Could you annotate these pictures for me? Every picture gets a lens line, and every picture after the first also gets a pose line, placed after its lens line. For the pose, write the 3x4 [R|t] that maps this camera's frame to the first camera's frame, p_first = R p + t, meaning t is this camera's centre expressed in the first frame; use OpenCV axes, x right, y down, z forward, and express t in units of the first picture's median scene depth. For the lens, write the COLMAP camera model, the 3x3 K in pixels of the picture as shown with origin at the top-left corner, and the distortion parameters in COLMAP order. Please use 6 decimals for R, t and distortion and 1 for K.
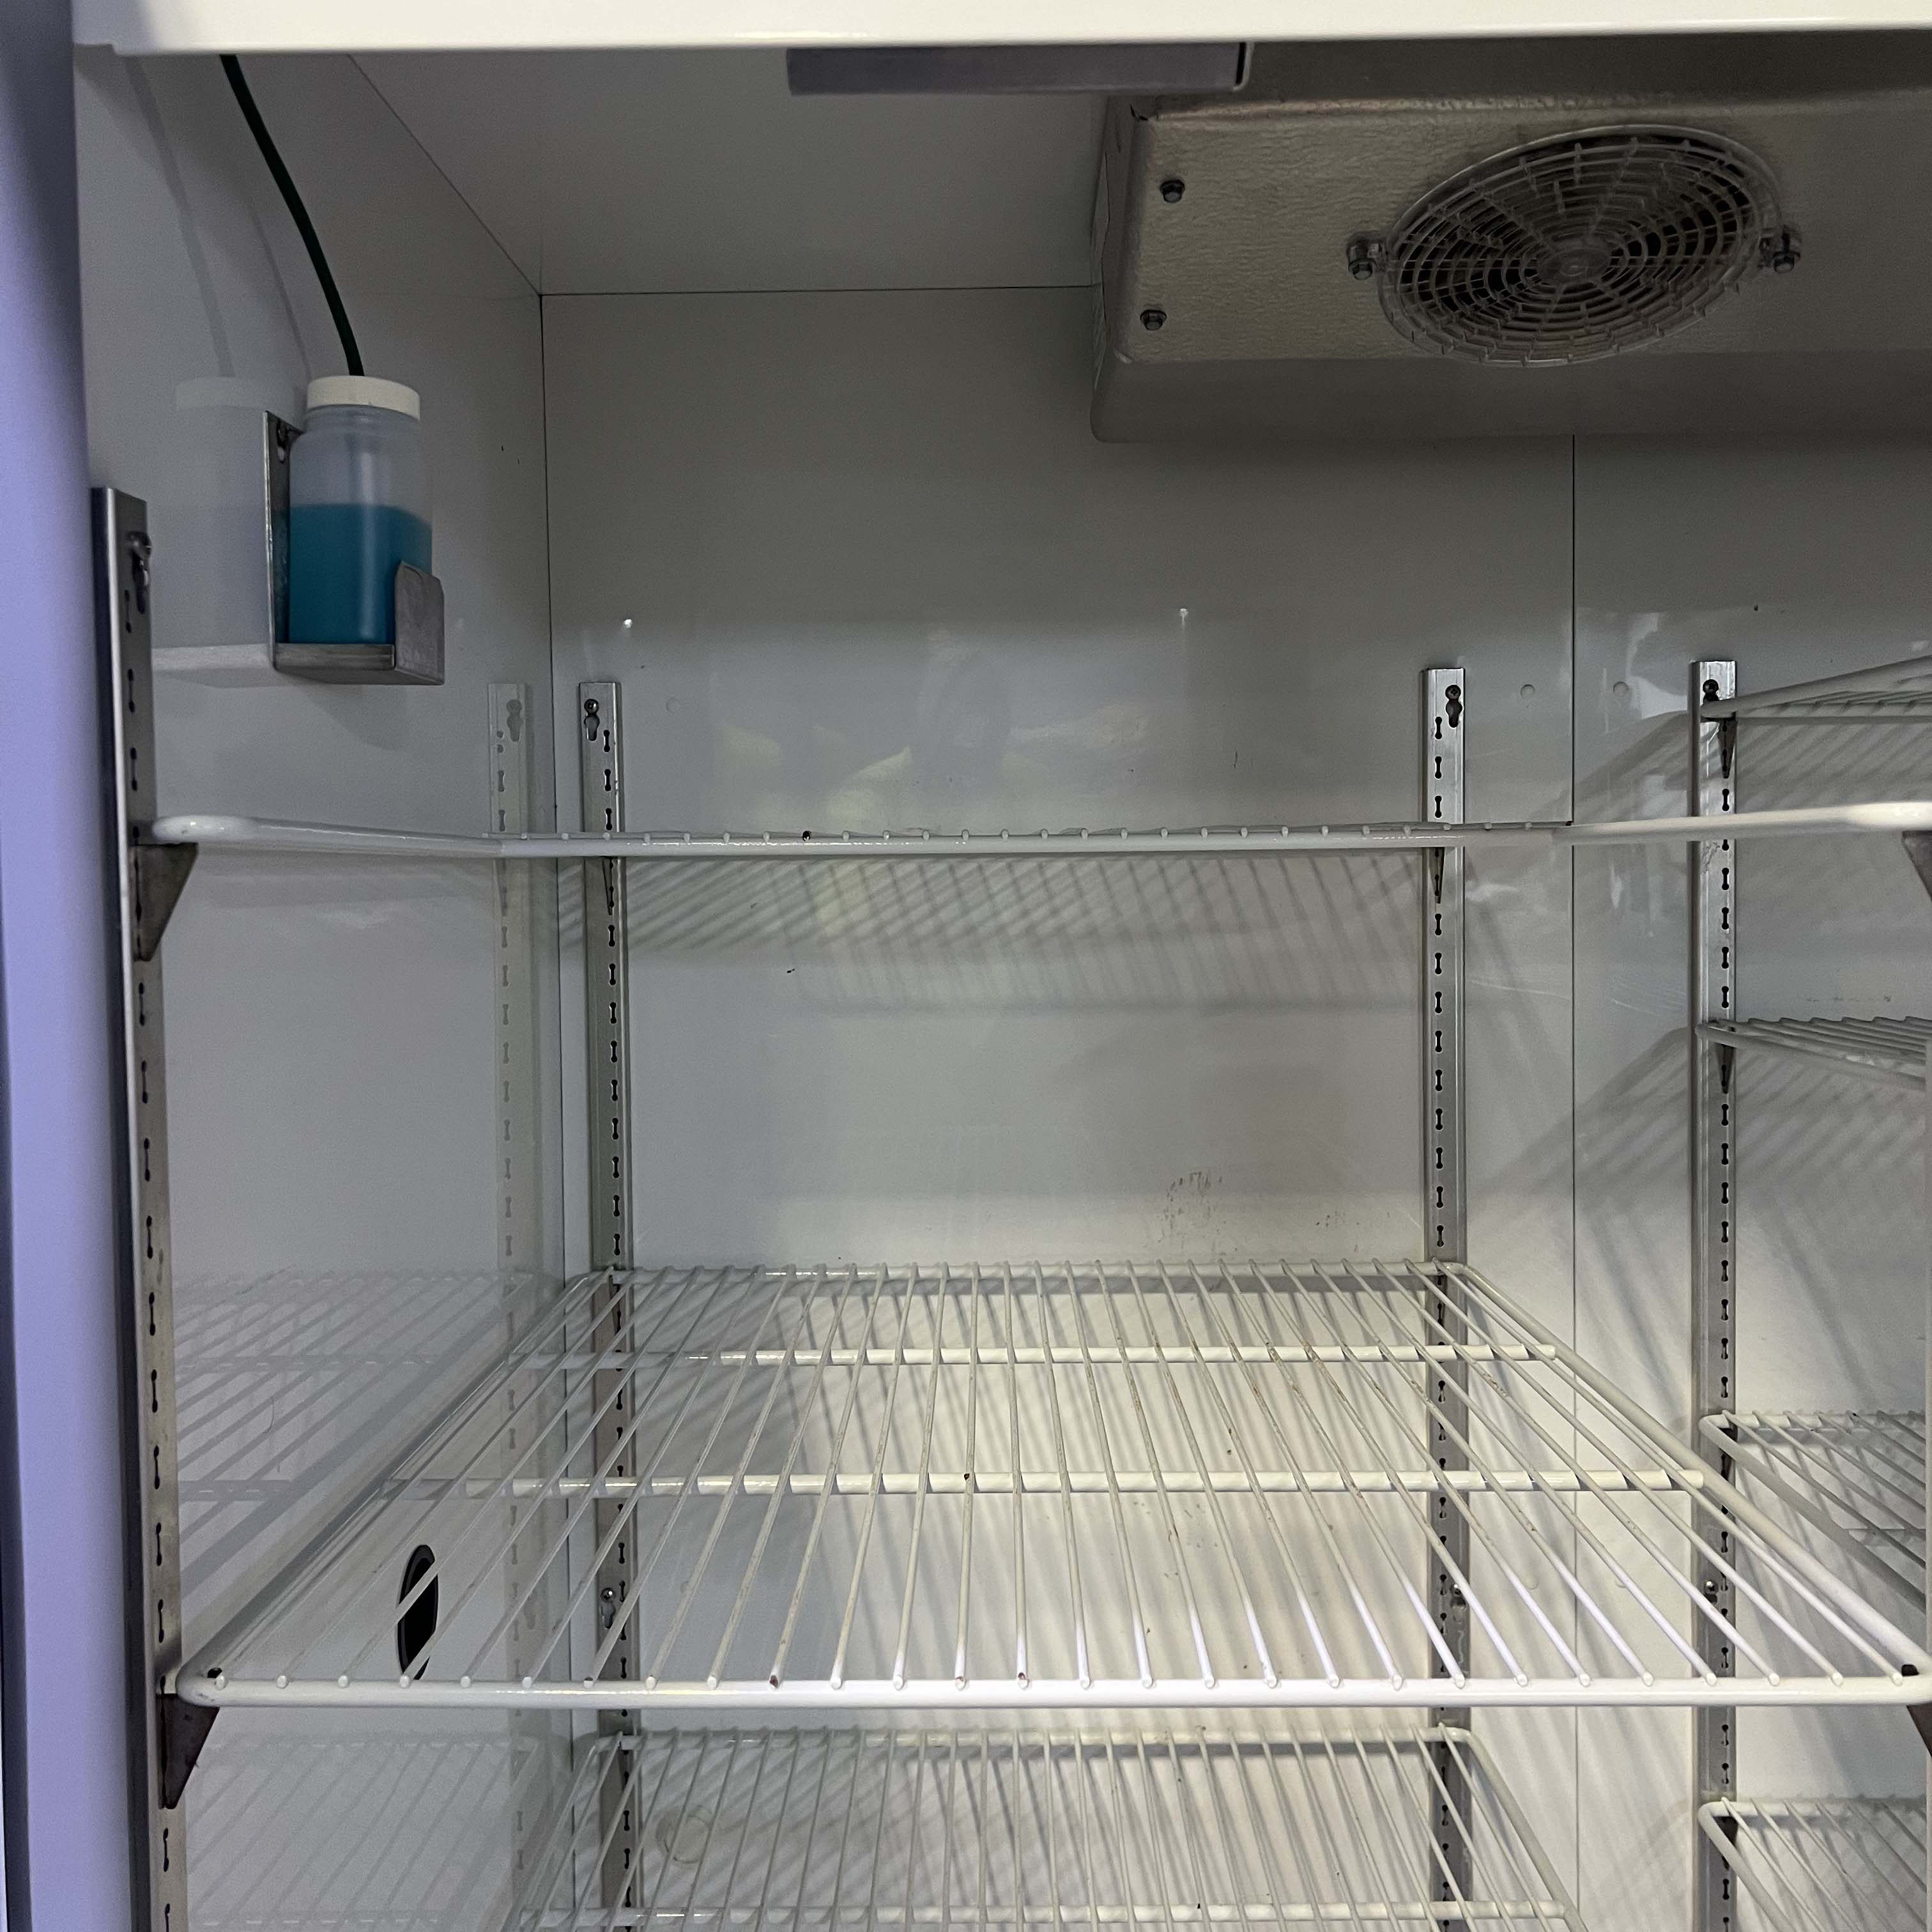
lens RADIAL K [[1822.5, 0, 966.0], [0, 1822.5, 966.0], [0, 0, 1]] dist [0.079302, -0.000581]
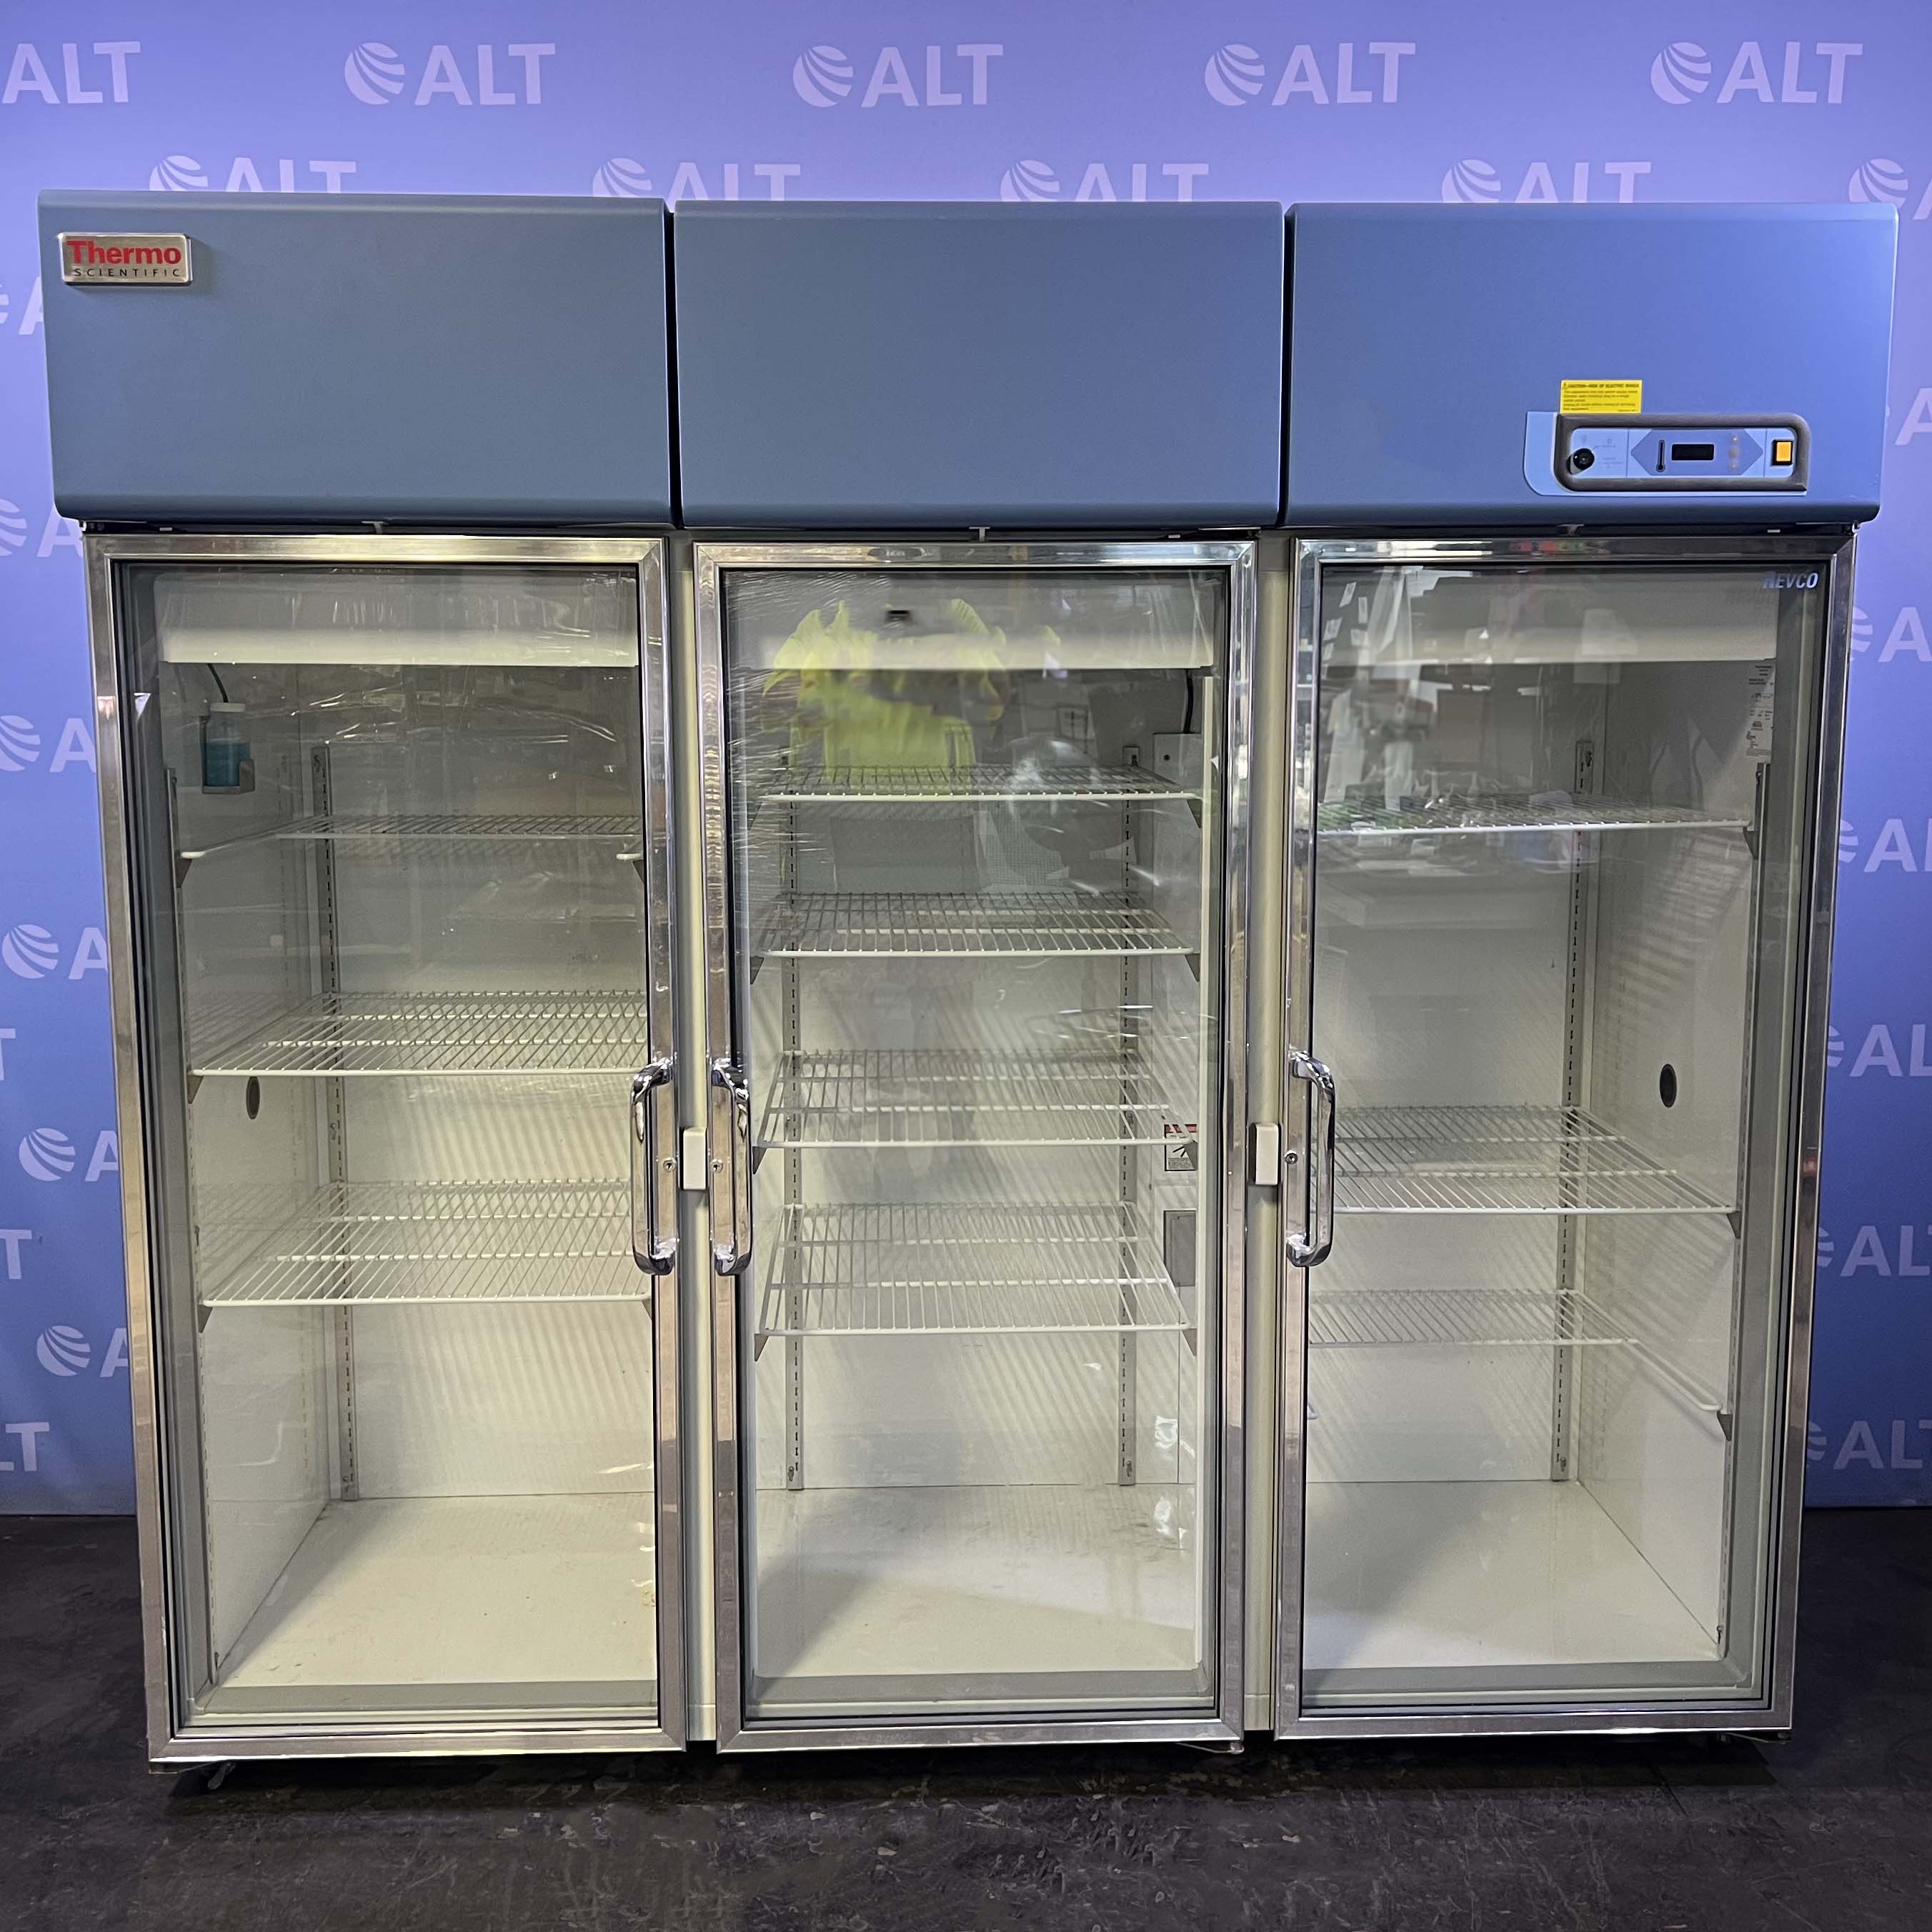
lens RADIAL K [[2046.3, 0, 966.0], [0, 2046.3, 966.0], [0, 0, 1]] dist [0.079040, -0.022073]
pose [[0.998901, 0.003437, 0.046749, 0.626088], [-0.007524, 0.996134, 0.087527, -0.140571], [-0.046267, -0.087783, 0.995065, -2.121648]]
